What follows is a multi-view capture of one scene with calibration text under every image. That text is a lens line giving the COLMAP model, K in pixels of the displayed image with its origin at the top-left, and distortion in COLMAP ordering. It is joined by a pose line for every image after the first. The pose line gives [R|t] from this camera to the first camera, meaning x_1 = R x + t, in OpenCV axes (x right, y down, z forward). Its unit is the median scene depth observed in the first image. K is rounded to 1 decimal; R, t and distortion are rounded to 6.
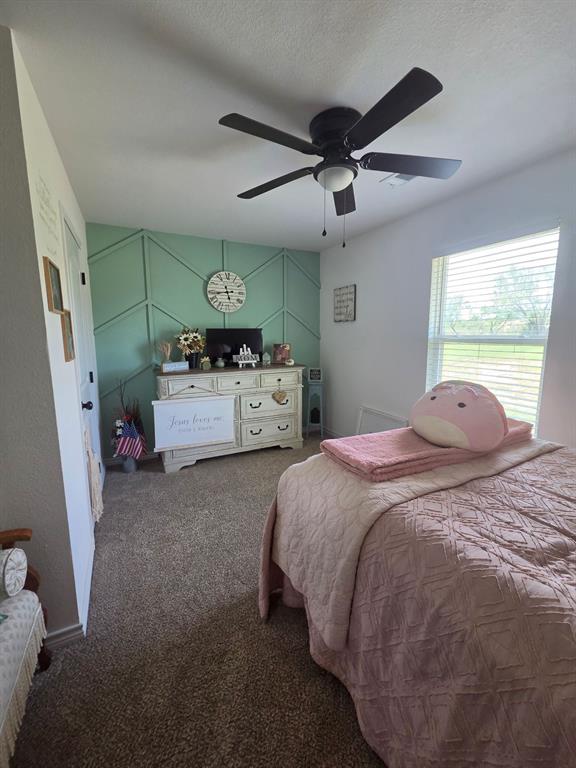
lens RADIAL K [[314.7, 0, 287.8], [0, 314.7, 376.0], [0, 0, 1]] dist [-0.000652, -0.000068]
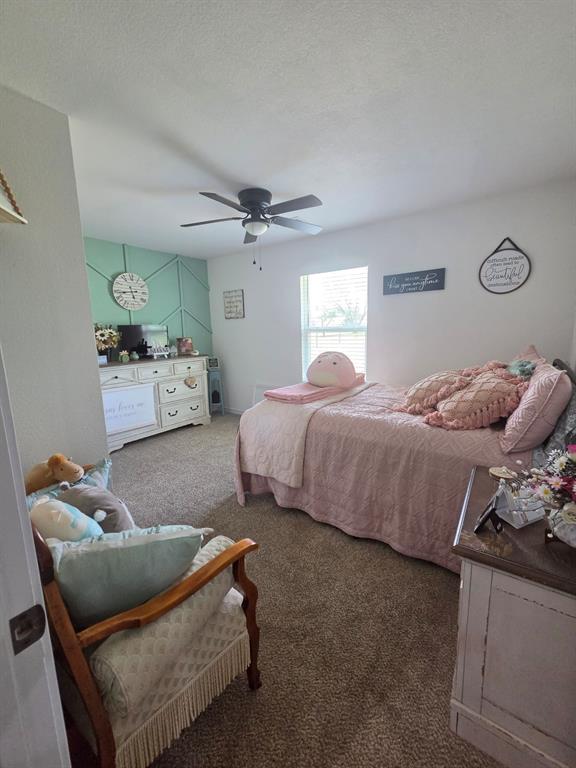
lens RADIAL K [[314.7, 0, 287.8], [0, 314.7, 376.0], [0, 0, 1]] dist [-0.000652, -0.000068]
pose [[0.891226, -0.083484, 0.445810, -0.232741], [0.079909, 0.996440, 0.026849, 0.042364], [-0.446465, 0.011695, 0.894725, -0.234698]]
